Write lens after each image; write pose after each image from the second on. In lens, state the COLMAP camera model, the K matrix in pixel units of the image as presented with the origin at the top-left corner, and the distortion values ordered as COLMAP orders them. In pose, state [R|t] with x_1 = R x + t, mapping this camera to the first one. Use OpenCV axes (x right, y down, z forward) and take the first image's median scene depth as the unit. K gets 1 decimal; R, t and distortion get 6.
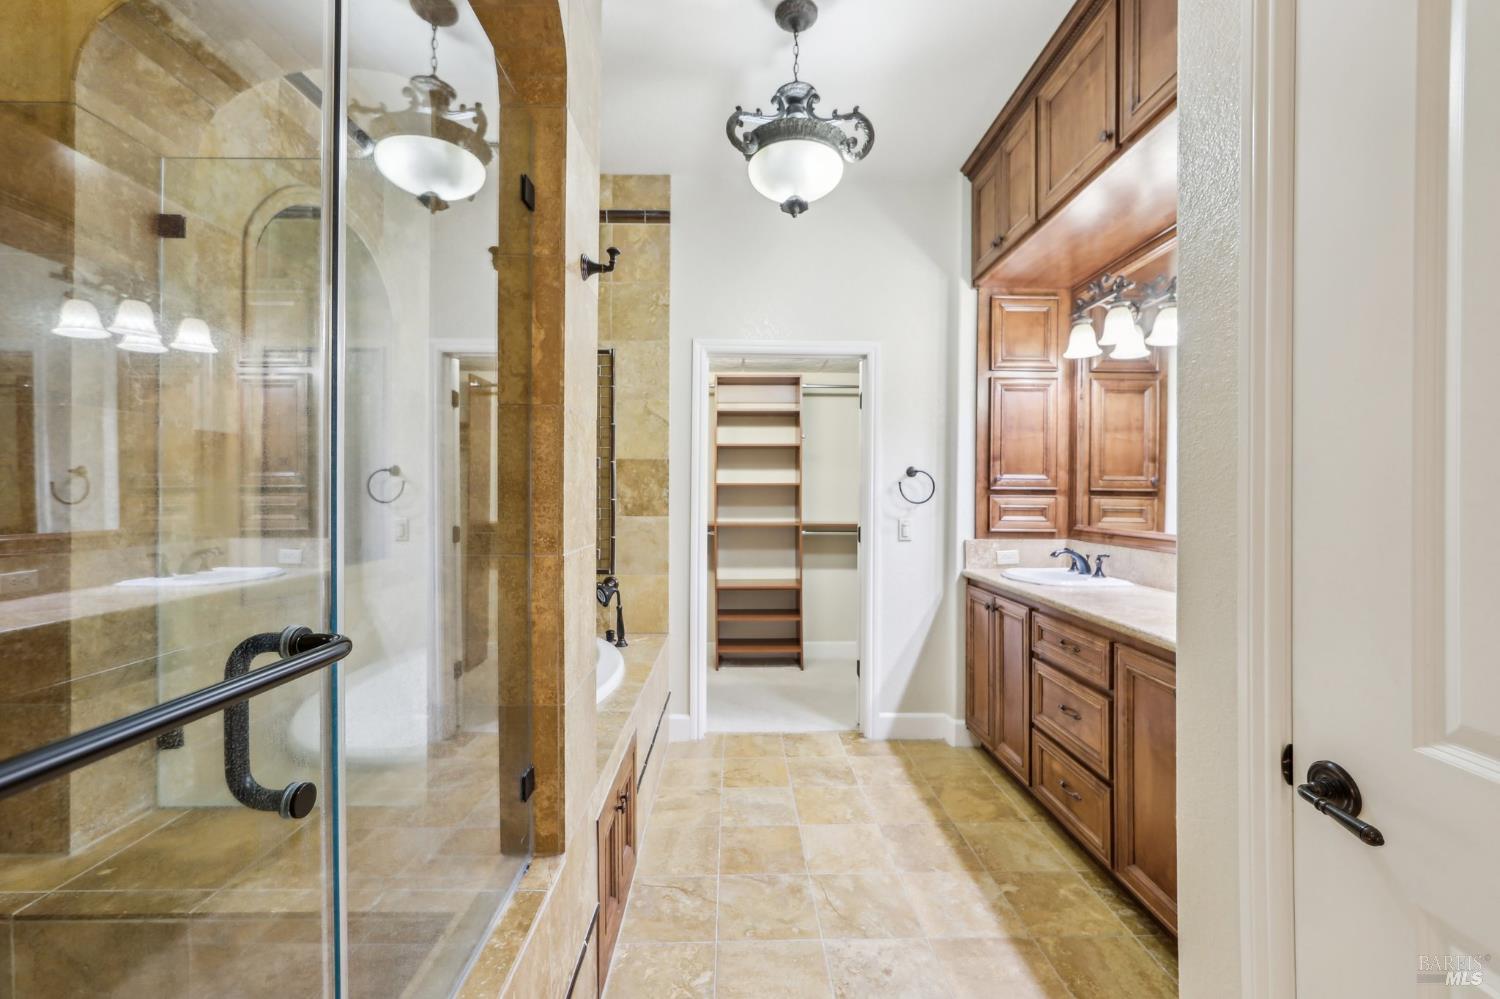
lens RADIAL K [[611.3, 0, 760.7], [0, 611.3, 494.6], [0, 0, 1]] dist [0.000950, 0.000141]
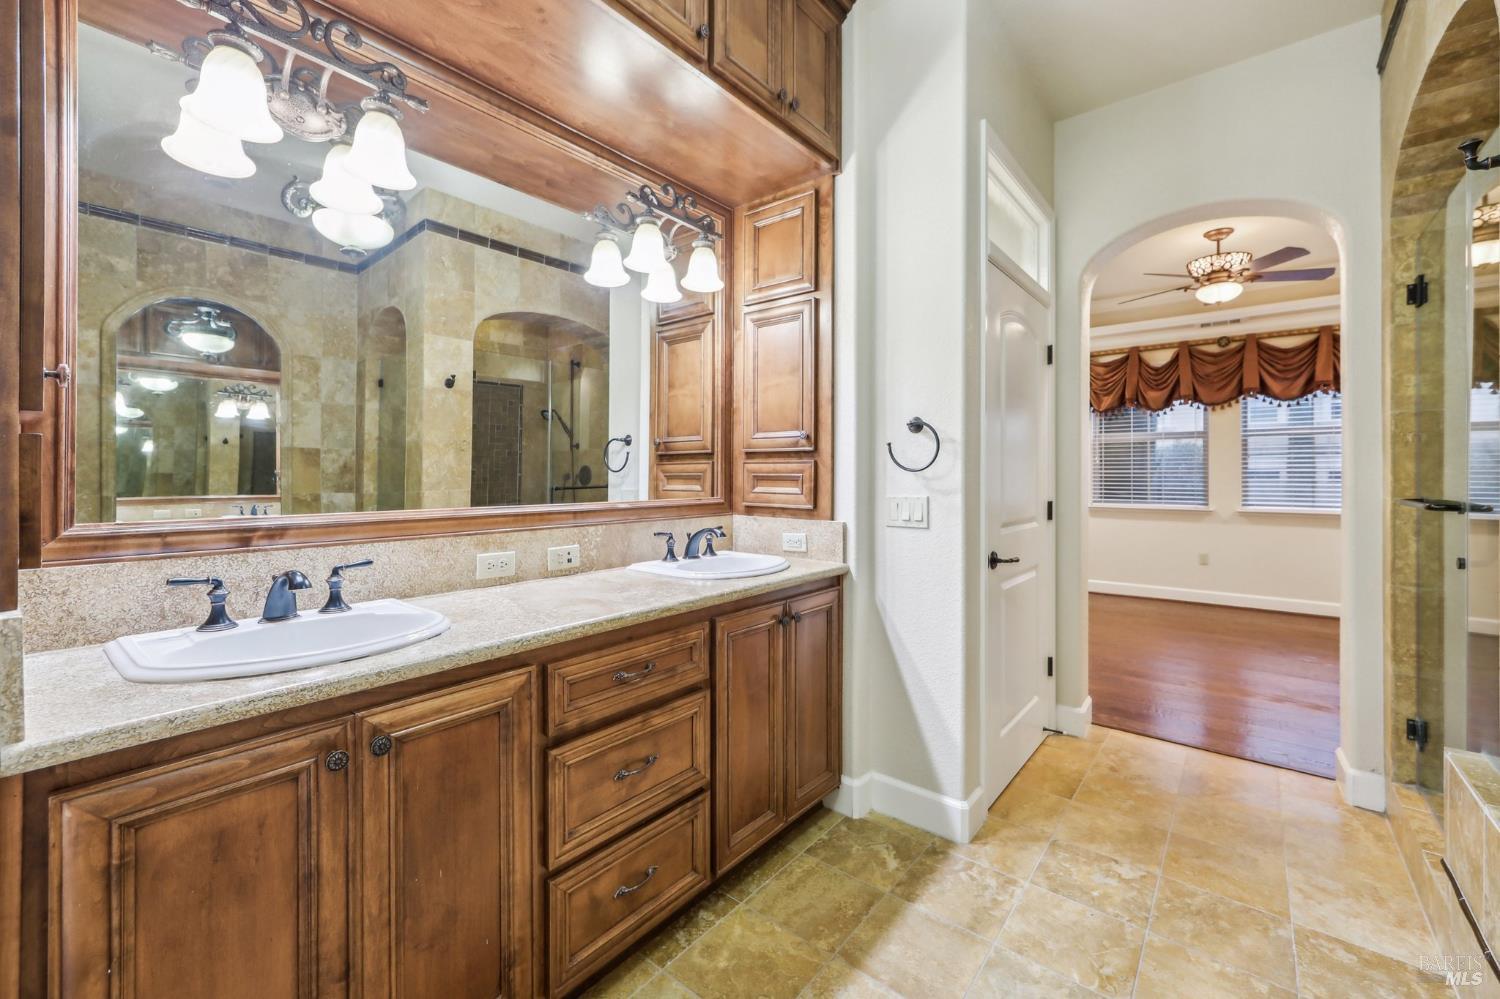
lens RADIAL K [[613.0, 0, 727.0], [0, 613.0, 485.8], [0, 0, 1]] dist [0.009965, 0.000328]
pose [[-0.732824, -0.007076, 0.680382, -0.022100], [0.002930, 0.999904, 0.013555, 0.023175], [-0.680412, 0.011927, -0.732733, 0.990510]]
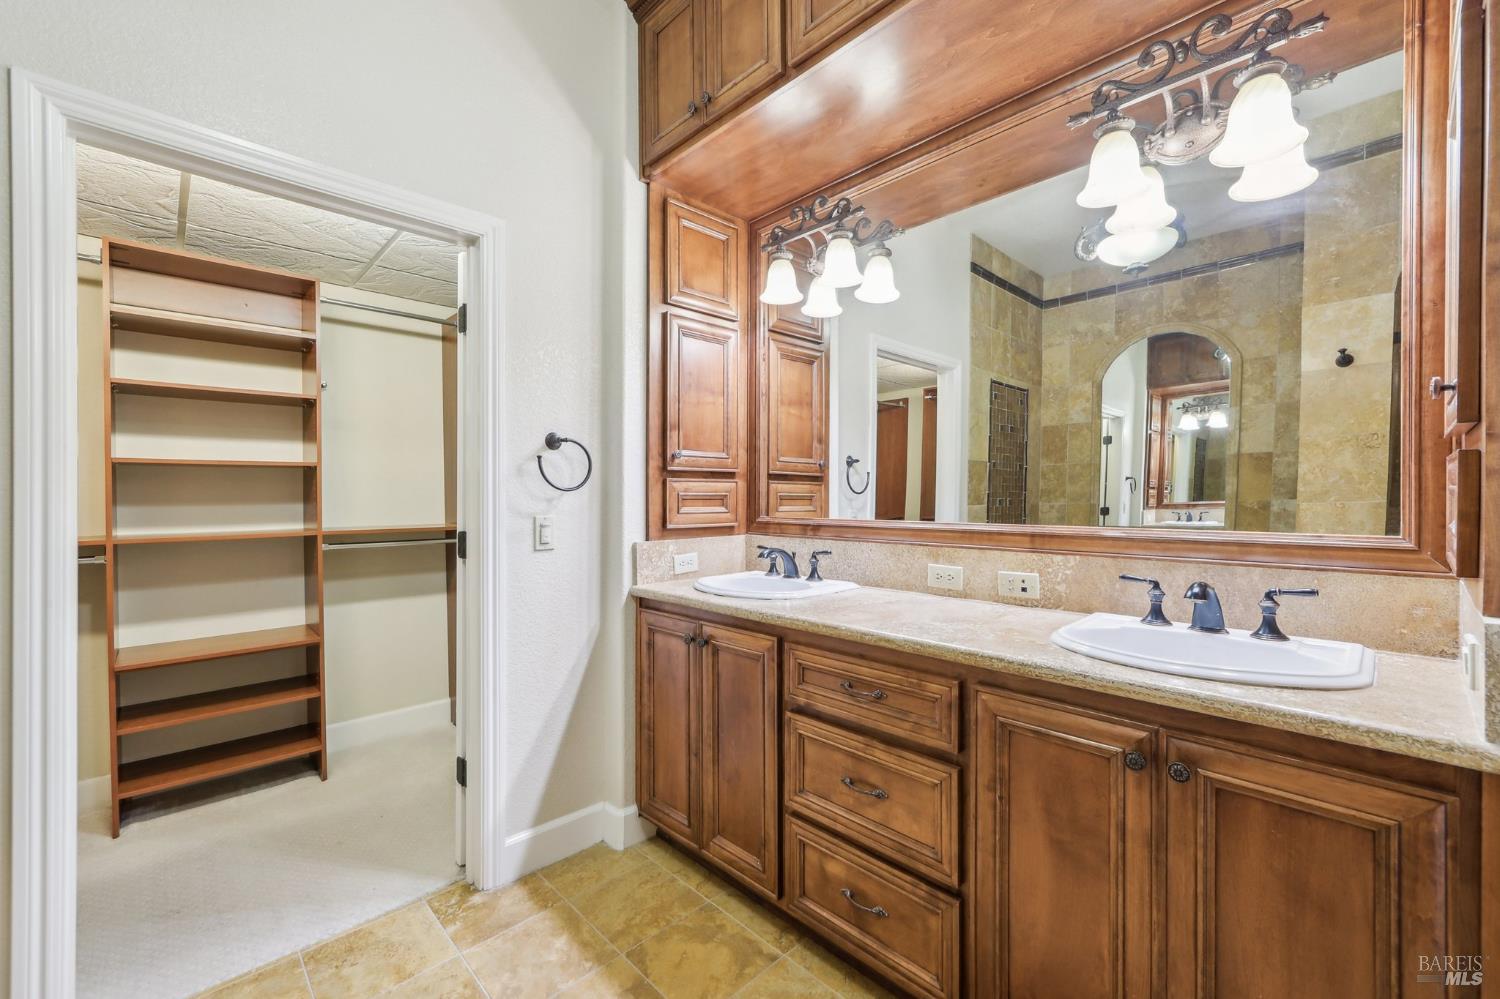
lens RADIAL K [[611.3, 0, 760.7], [0, 611.3, 494.6], [0, 0, 1]] dist [0.000950, 0.000141]
pose [[0.739358, -0.006300, 0.673284, -0.023103], [0.007023, 0.999974, 0.001644, 0.019841], [-0.673276, 0.003514, 0.739383, 0.398725]]
